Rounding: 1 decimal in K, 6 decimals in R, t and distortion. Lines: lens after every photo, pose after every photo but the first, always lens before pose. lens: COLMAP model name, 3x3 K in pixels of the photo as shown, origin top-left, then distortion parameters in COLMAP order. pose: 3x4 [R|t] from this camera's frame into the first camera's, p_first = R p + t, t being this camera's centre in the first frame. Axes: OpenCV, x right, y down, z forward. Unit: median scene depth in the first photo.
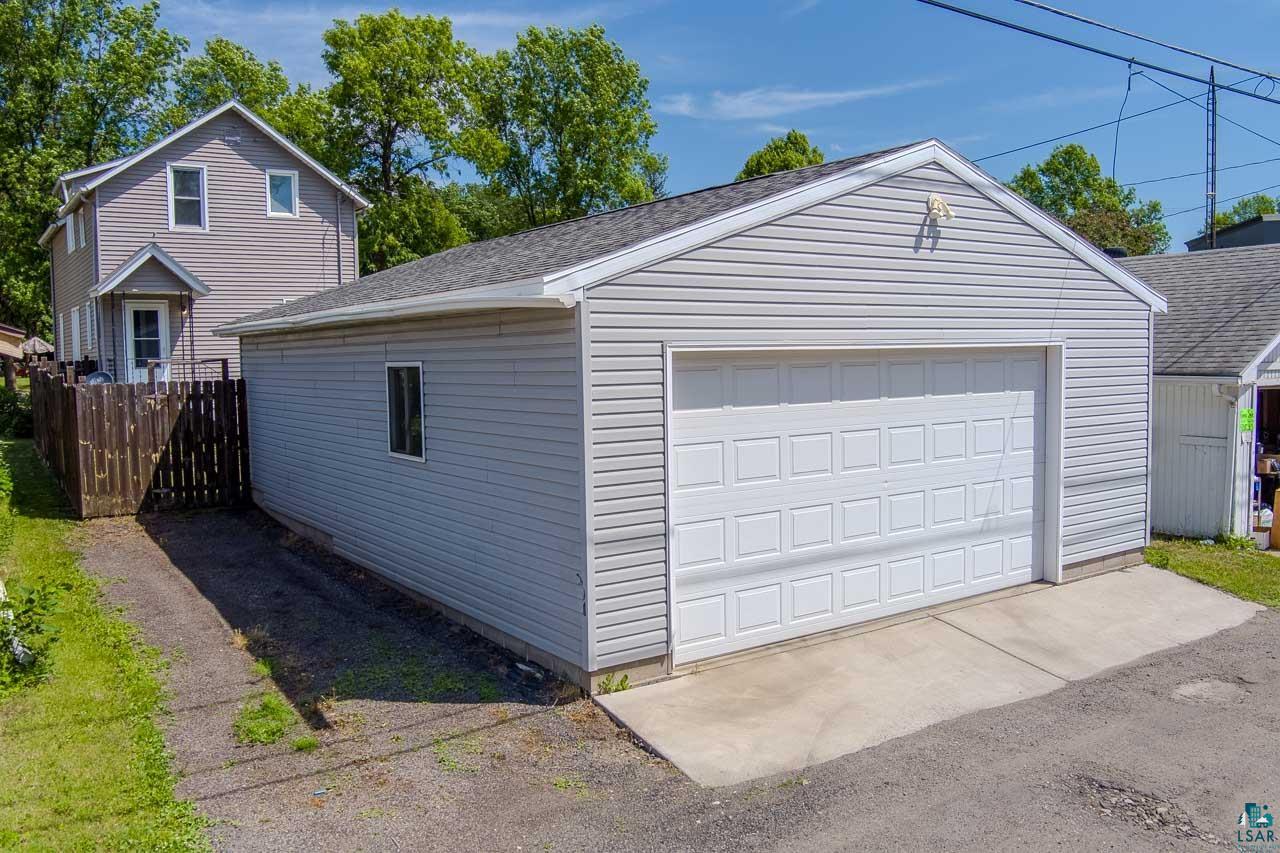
lens RADIAL K [[1025.5, 0, 640.0], [0, 1025.5, 426.5], [0, 0, 1]] dist [-0.057668, -0.005109]
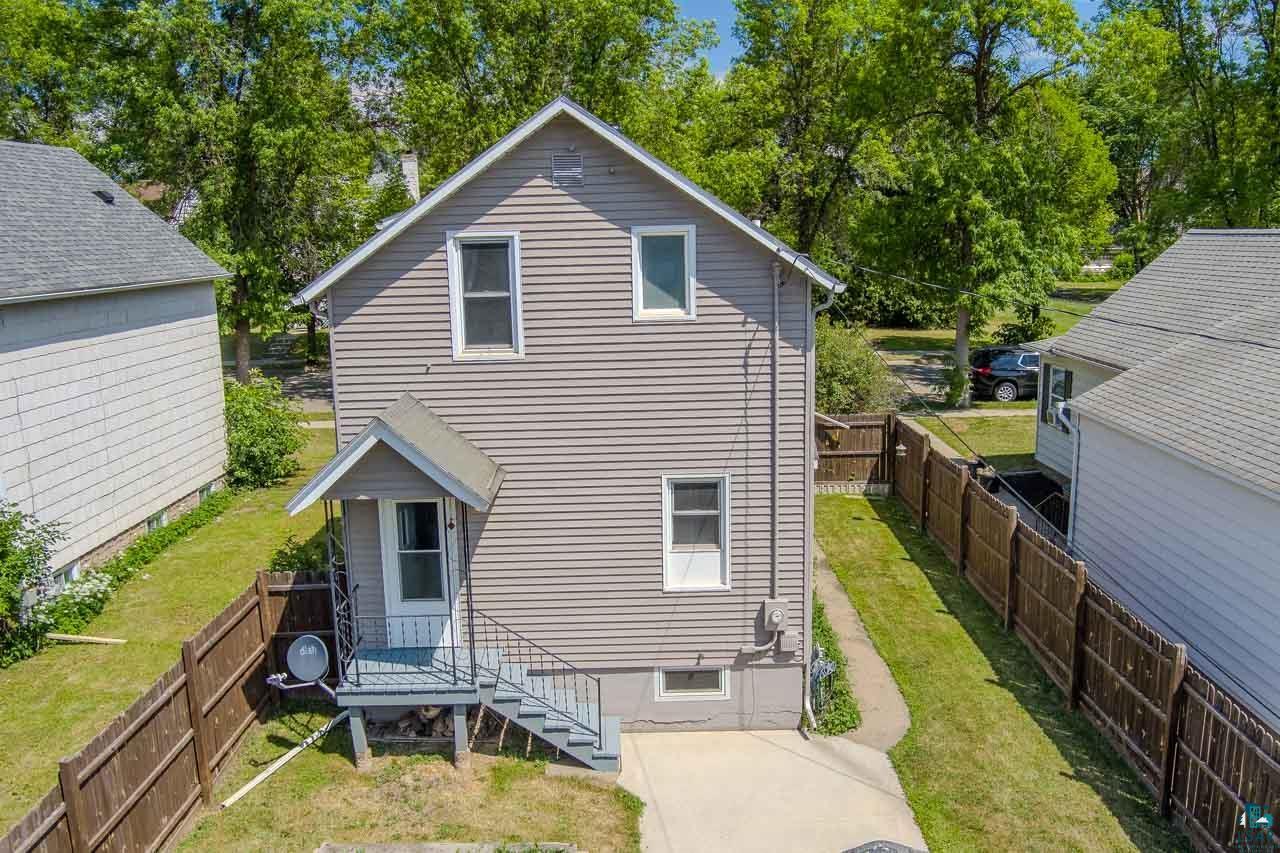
lens RADIAL K [[1025.5, 0, 640.0], [0, 1025.5, 426.5], [0, 0, 1]] dist [-0.057668, -0.005109]
pose [[0.823182, 0.111322, -0.556757, -0.175376], [-0.036271, 0.988898, 0.144101, -0.572005], [0.566618, -0.098427, 0.818081, 1.433223]]
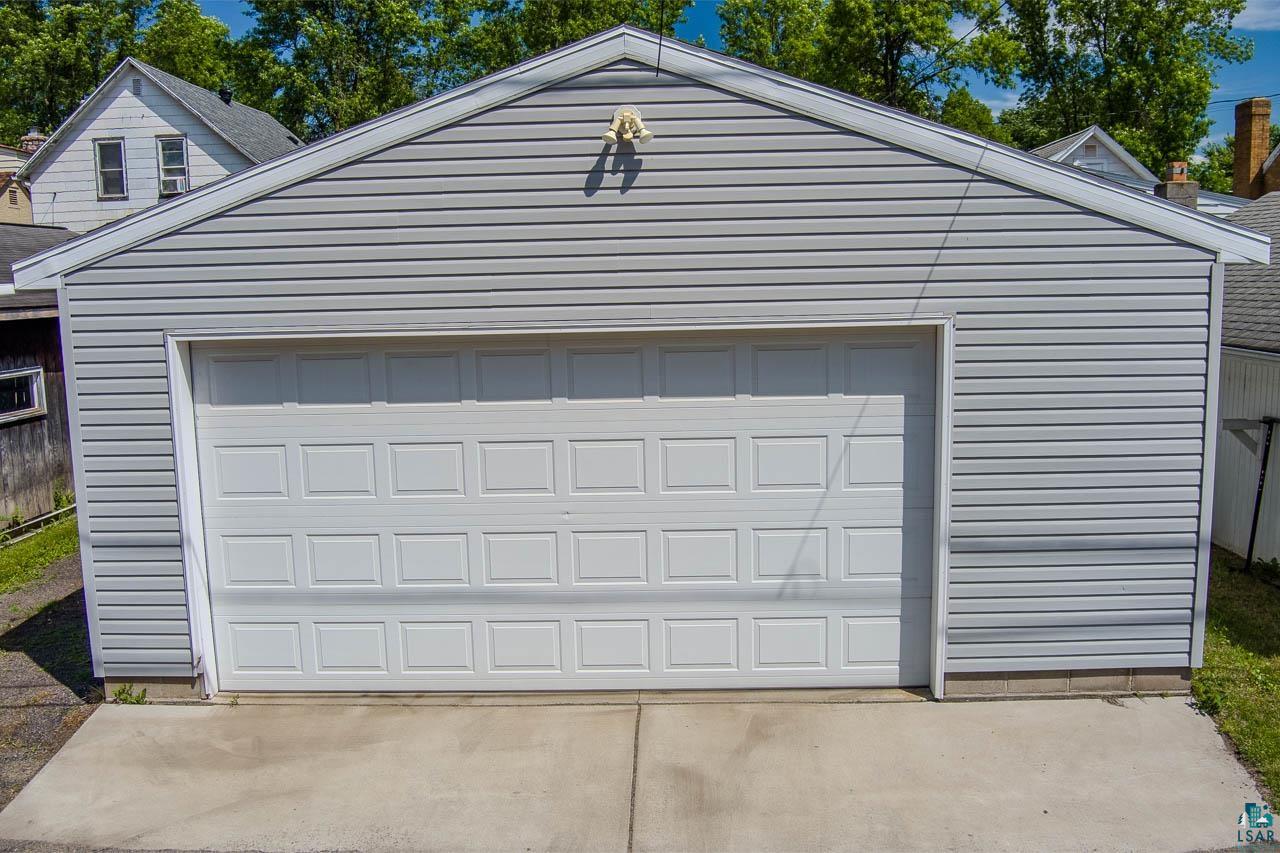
lens RADIAL K [[1025.5, 0, 640.0], [0, 1025.5, 426.5], [0, 0, 1]] dist [-0.057668, -0.005109]
pose [[0.811981, 0.080722, -0.578075, 0.622867], [-0.035374, 0.995376, 0.089306, -0.066779], [0.582610, -0.052066, 0.811082, 0.384272]]
